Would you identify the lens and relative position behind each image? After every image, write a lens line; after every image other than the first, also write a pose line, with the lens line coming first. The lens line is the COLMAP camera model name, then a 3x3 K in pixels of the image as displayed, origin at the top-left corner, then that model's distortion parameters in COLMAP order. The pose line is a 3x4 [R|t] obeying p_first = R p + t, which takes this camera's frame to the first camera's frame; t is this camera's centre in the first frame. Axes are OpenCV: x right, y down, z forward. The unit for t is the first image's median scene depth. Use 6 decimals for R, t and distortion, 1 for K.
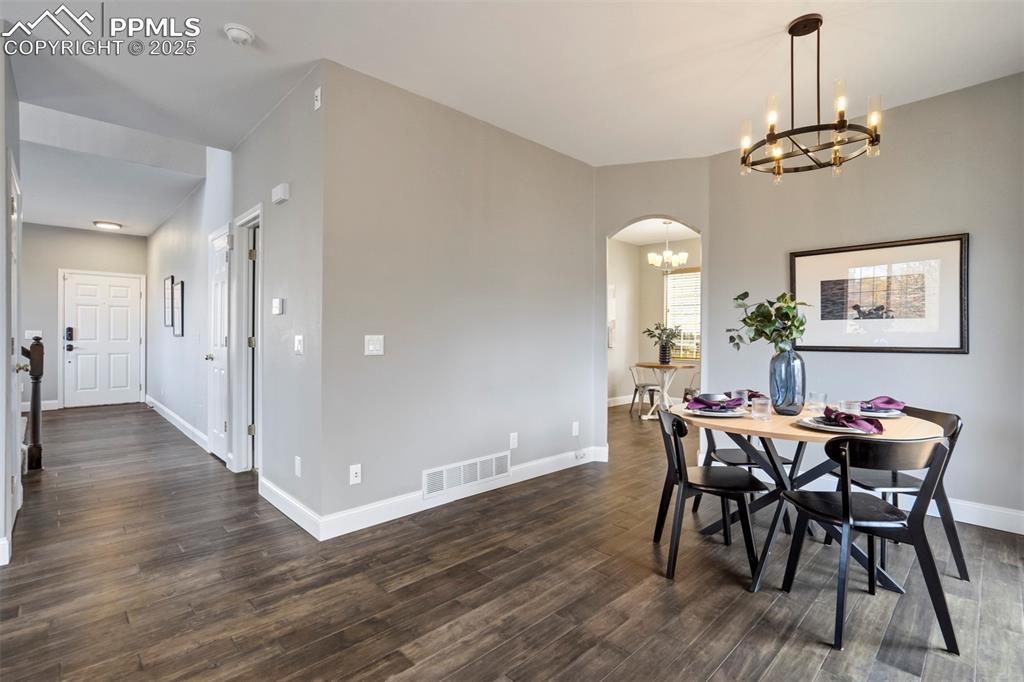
lens RADIAL K [[478.3, 0, 515.2], [0, 478.3, 341.3], [0, 0, 1]] dist [-0.044149, 0.022322]
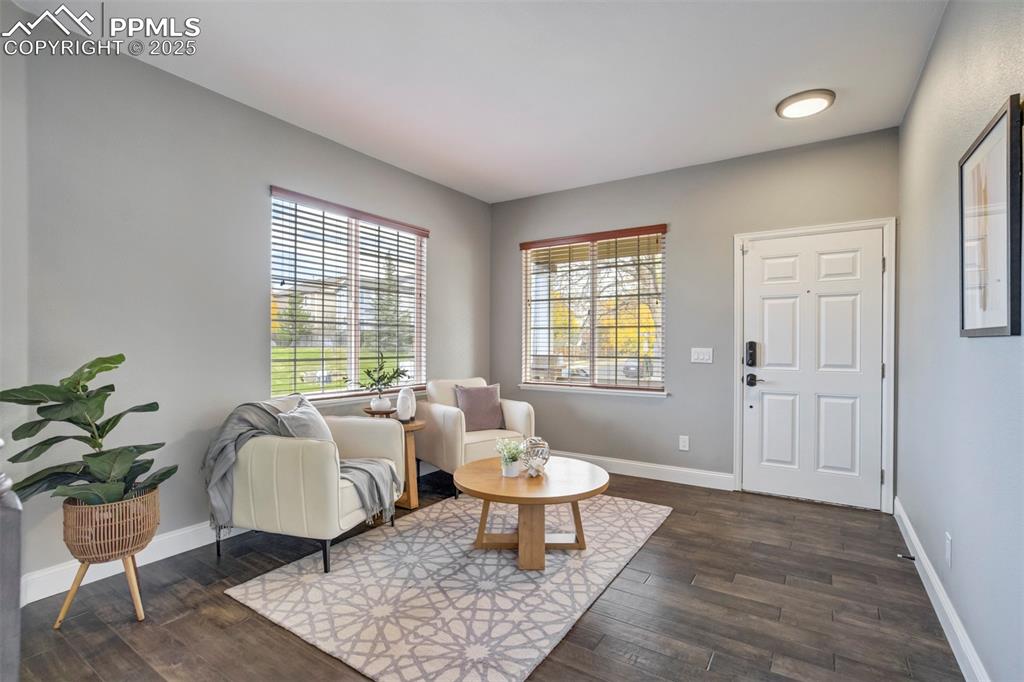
lens RADIAL K [[478.3, 0, 515.2], [0, 478.3, 341.3], [0, 0, 1]] dist [-0.044149, 0.022322]
pose [[0.212782, -0.009901, -0.977049, -0.485374], [-0.018401, 0.999731, -0.014138, -0.017402], [0.976926, 0.020987, 0.212543, 0.624559]]
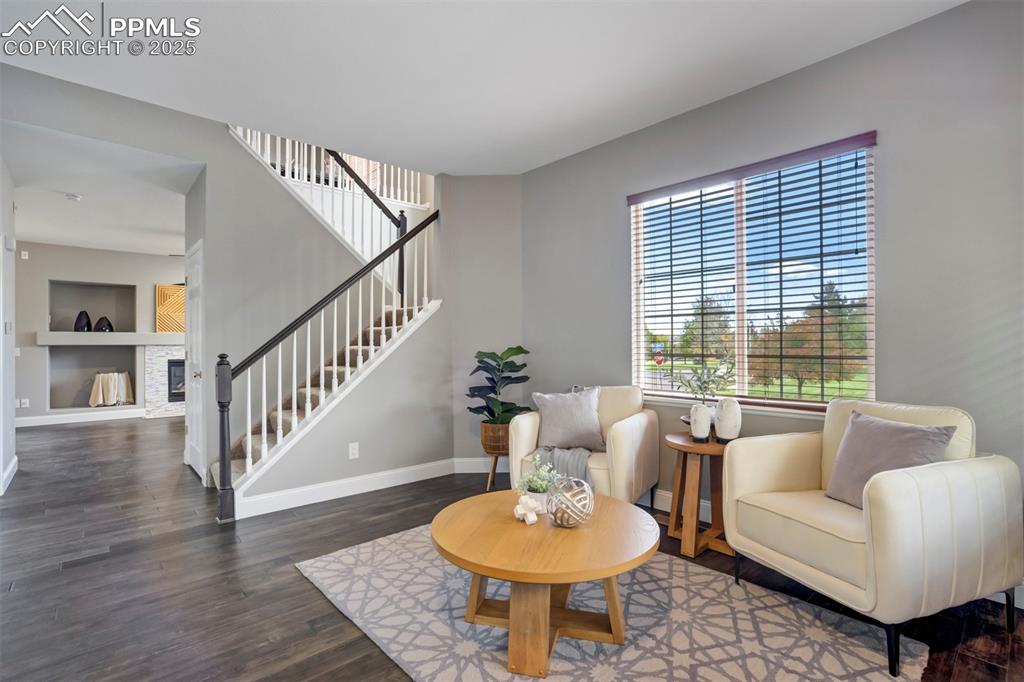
lens RADIAL K [[486.1, 0, 515.7], [0, 486.1, 341.9], [0, 0, 1]] dist [-0.044473, 0.025276]
pose [[-0.998871, 0.002077, 0.047464, -0.867561], [0.002511, 0.999956, 0.009067, -0.019124], [-0.047443, 0.009176, -0.998832, 0.999625]]
